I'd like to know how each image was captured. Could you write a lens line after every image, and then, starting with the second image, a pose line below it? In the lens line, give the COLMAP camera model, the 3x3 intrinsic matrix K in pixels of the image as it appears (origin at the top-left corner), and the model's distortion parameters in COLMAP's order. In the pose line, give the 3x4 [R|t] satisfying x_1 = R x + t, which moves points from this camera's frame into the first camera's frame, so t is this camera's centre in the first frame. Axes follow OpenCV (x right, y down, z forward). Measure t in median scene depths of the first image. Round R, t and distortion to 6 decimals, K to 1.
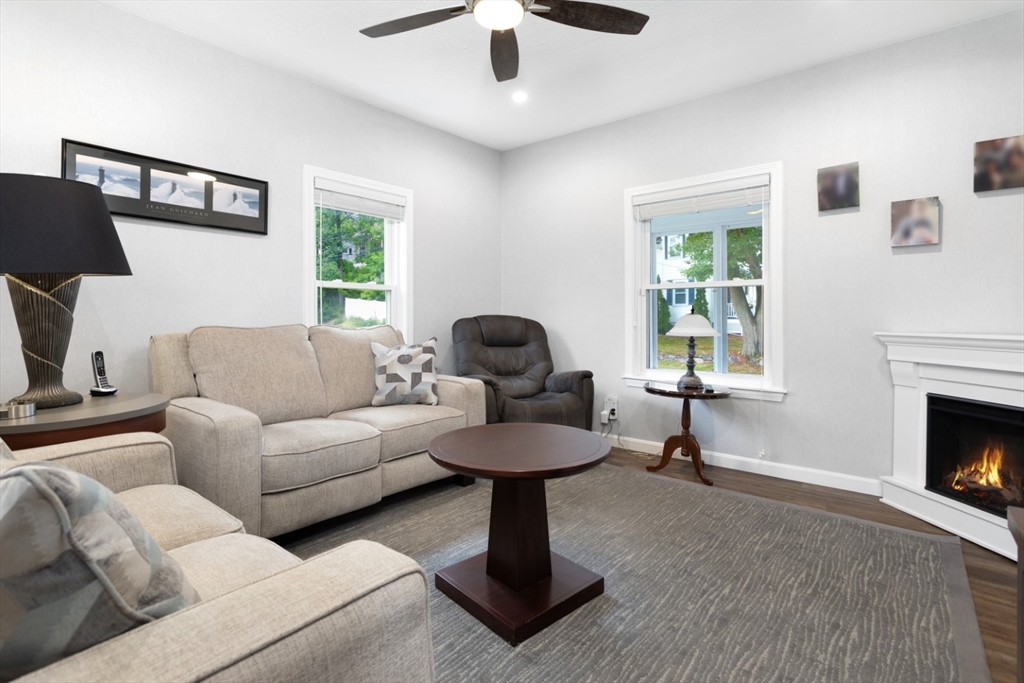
lens RADIAL K [[490.7, 0, 512.9], [0, 490.7, 321.6], [0, 0, 1]] dist [-0.001976, 0.001372]
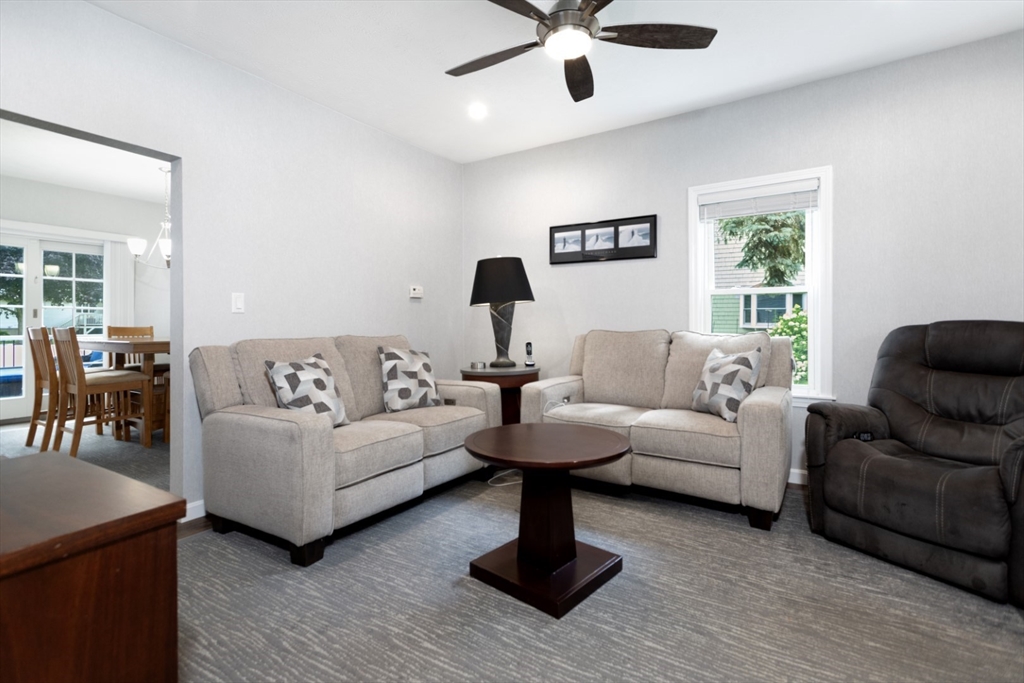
lens RADIAL K [[487.0, 0, 510.9], [0, 487.0, 321.9], [0, 0, 1]] dist [0.001536, 0.001146]
pose [[0.110587, 0.001074, -0.993866, 0.766442], [-0.005568, 0.999984, 0.000461, -0.012792], [0.993851, 0.005483, 0.110591, 0.557726]]
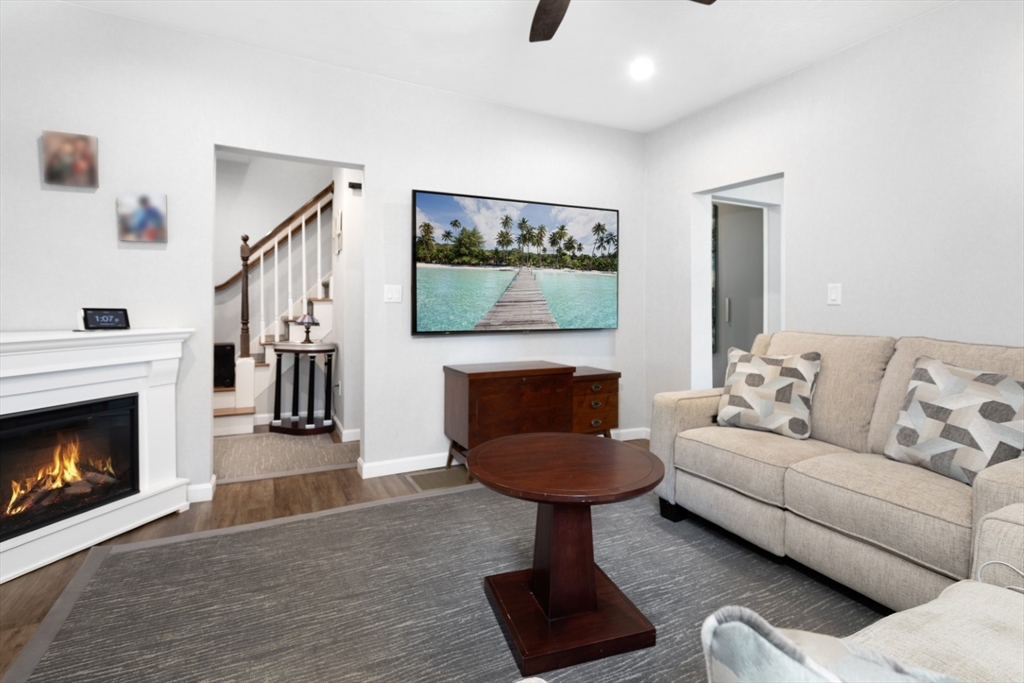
lens RADIAL K [[478.5, 0, 511.1], [0, 478.5, 304.6], [0, 0, 1]] dist [0.000016, 0.000270]
pose [[-0.915544, -0.005941, 0.402173, -0.181992], [-0.002790, 0.999961, 0.008422, -0.036010], [-0.402208, 0.006589, -0.915525, 1.309475]]
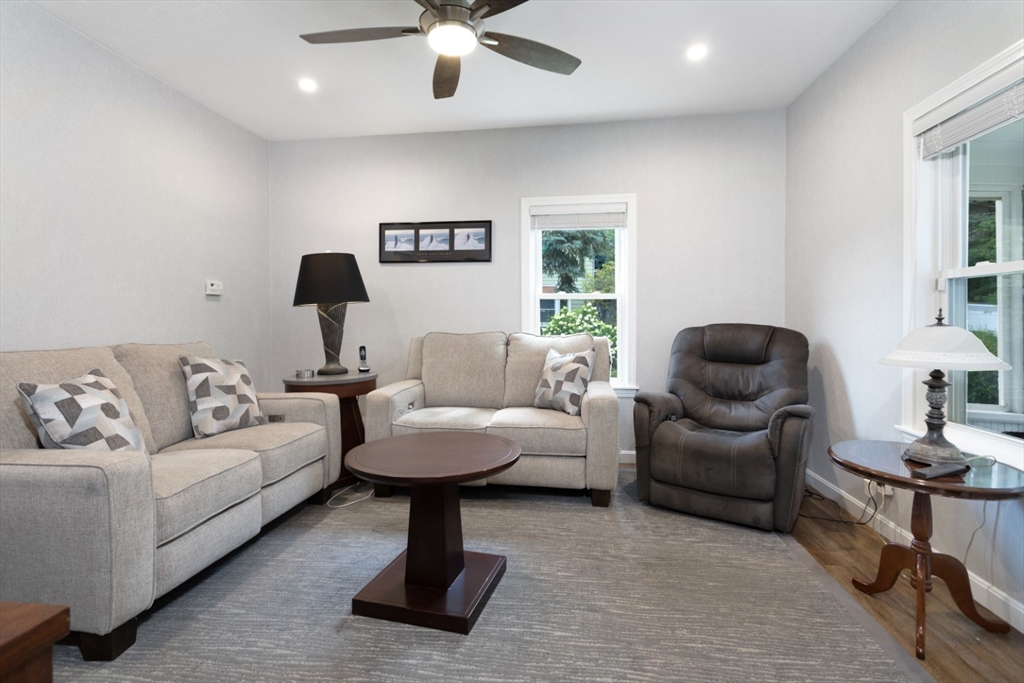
lens RADIAL K [[490.7, 0, 512.9], [0, 490.7, 321.6], [0, 0, 1]] dist [-0.001976, 0.001372]
pose [[0.532980, 0.003003, -0.846122, 0.695081], [-0.005424, 0.999985, 0.000133, -0.022021], [0.846110, 0.004519, 0.532989, 0.404372]]
